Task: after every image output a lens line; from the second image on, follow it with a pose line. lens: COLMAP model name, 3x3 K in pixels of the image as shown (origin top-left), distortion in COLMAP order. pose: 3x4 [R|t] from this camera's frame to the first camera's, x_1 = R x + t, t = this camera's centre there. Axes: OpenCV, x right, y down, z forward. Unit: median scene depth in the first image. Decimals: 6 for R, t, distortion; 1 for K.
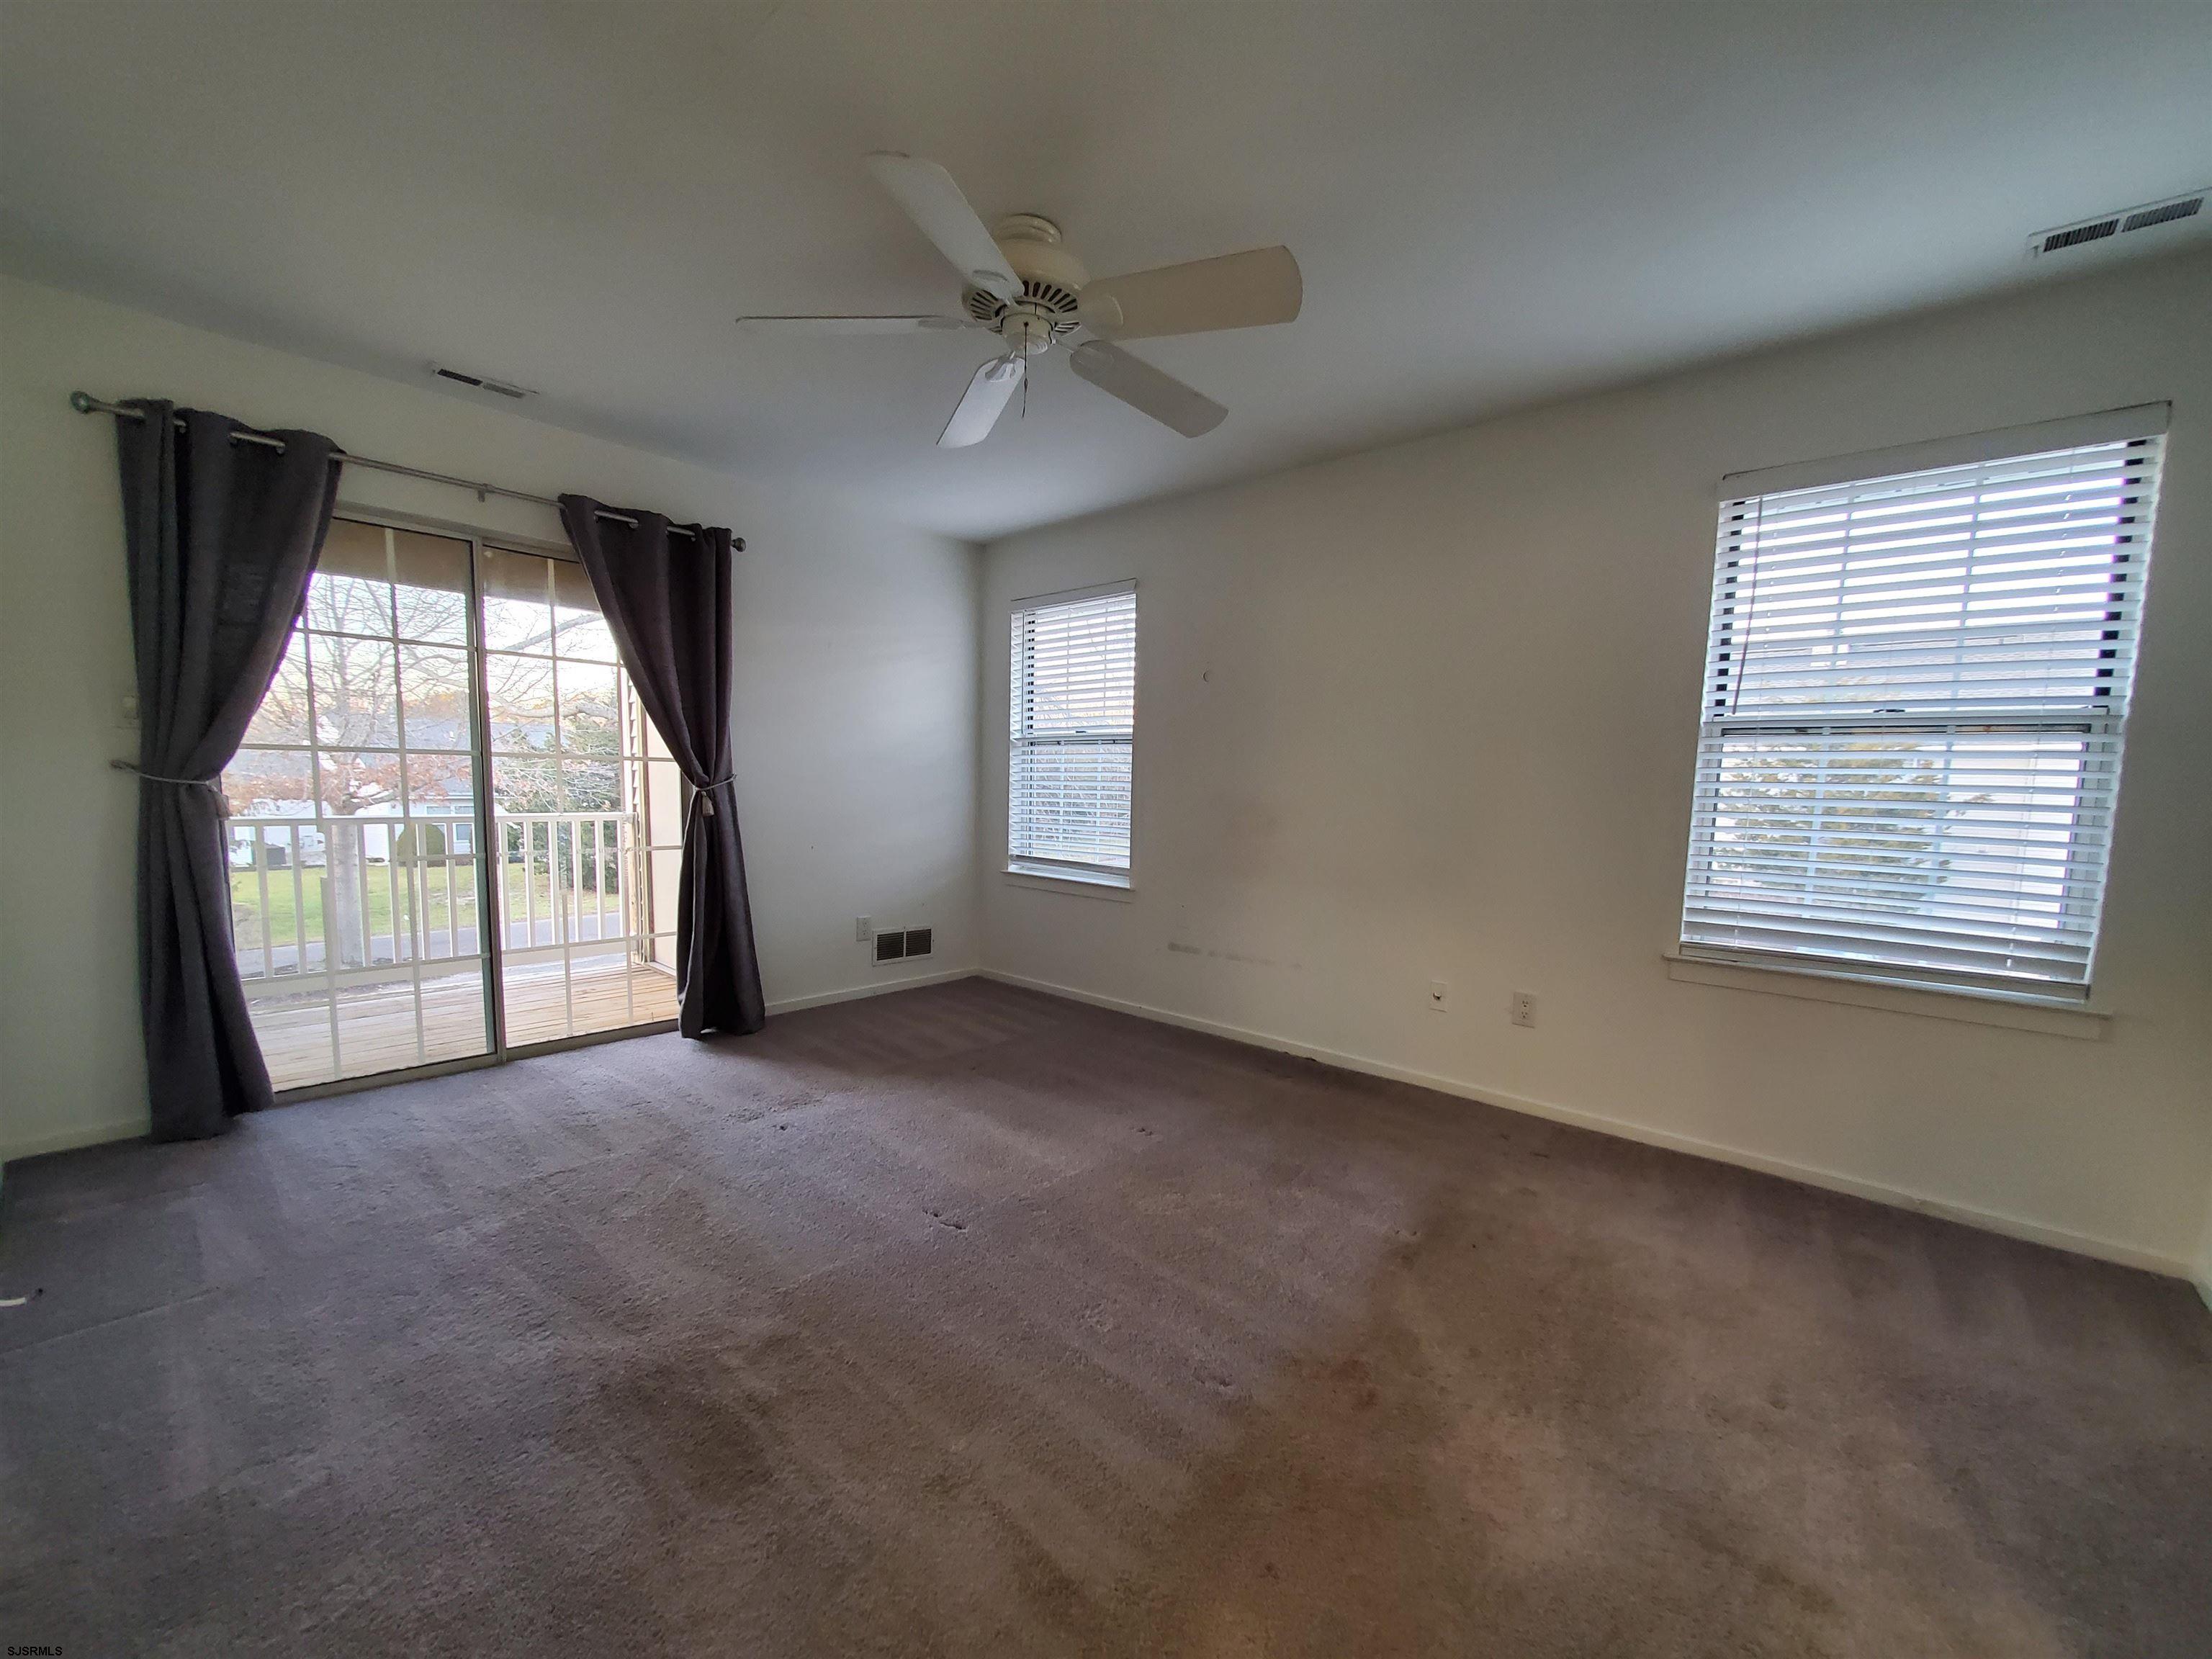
lens RADIAL K [[885.6, 0, 1109.2], [0, 885.6, 880.5], [0, 0, 1]] dist [-0.020592, -0.000134]
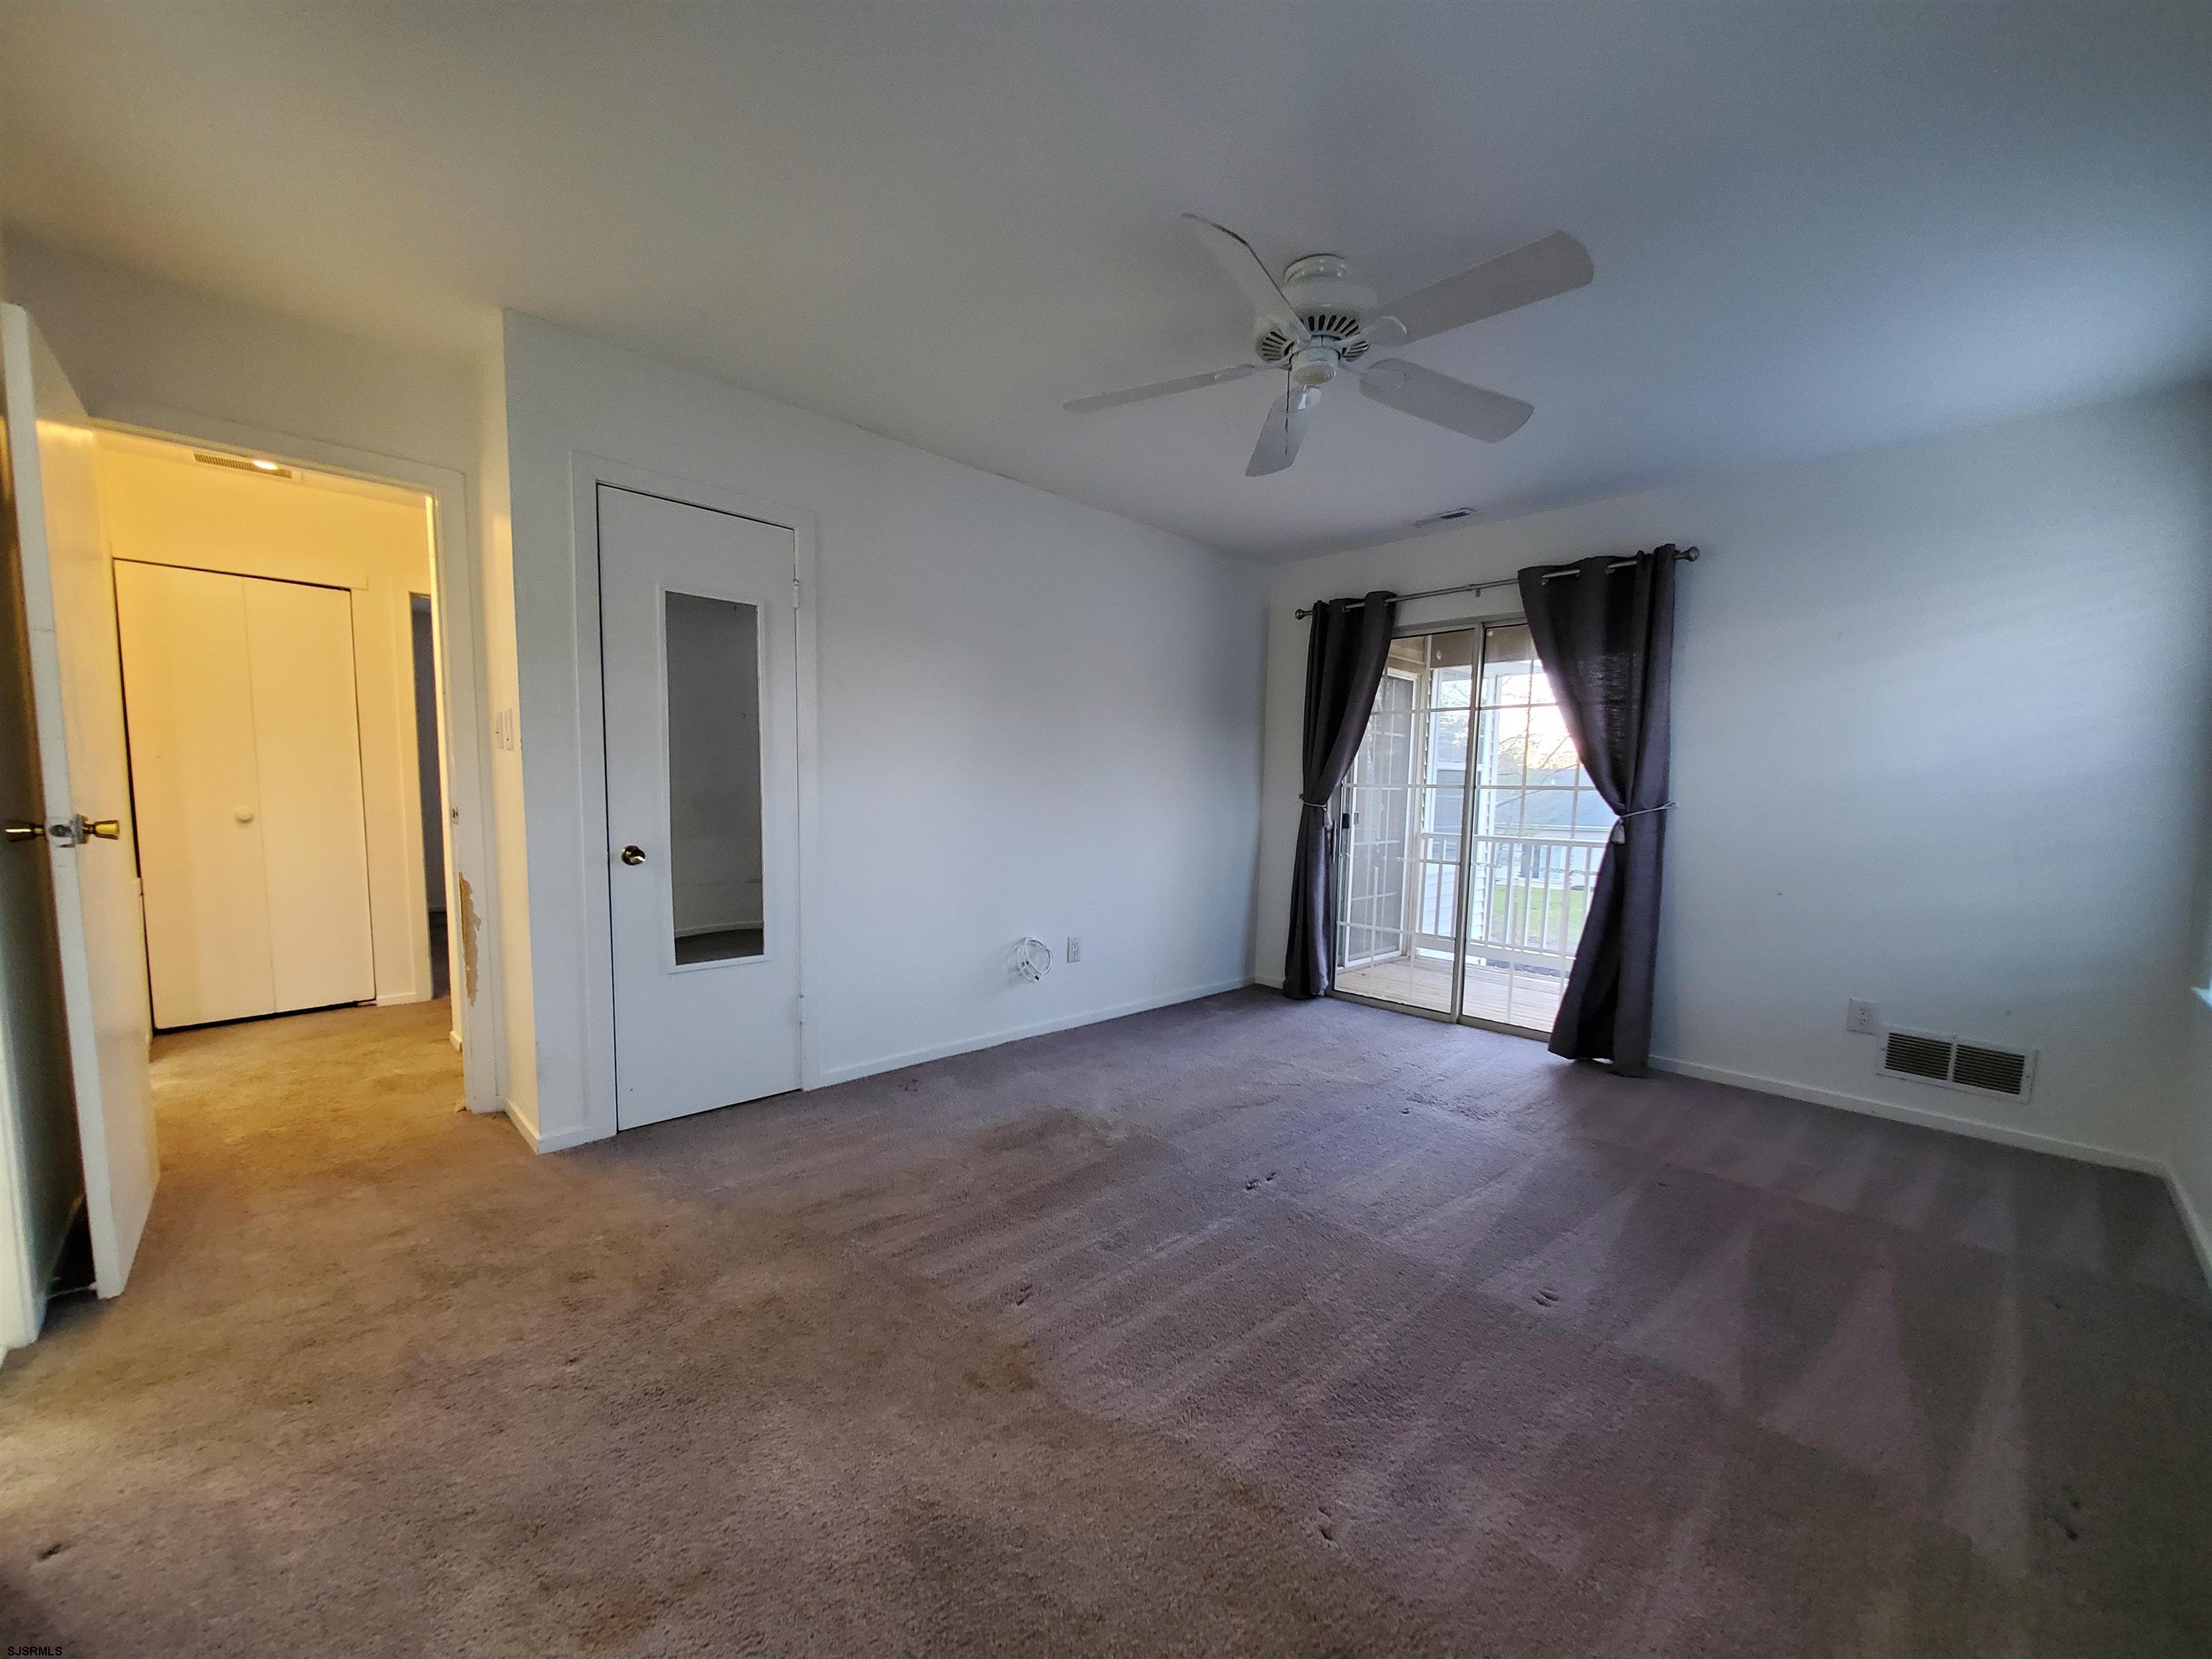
lens RADIAL K [[869.0, 0, 1110.1], [0, 869.0, 871.7], [0, 0, 1]] dist [-0.000261, -0.000025]
pose [[-0.095746, 0.069251, -0.992994, 0.632239], [-0.130483, 0.988096, 0.081491, -0.053590], [0.986817, 0.137371, -0.085570, 0.583498]]
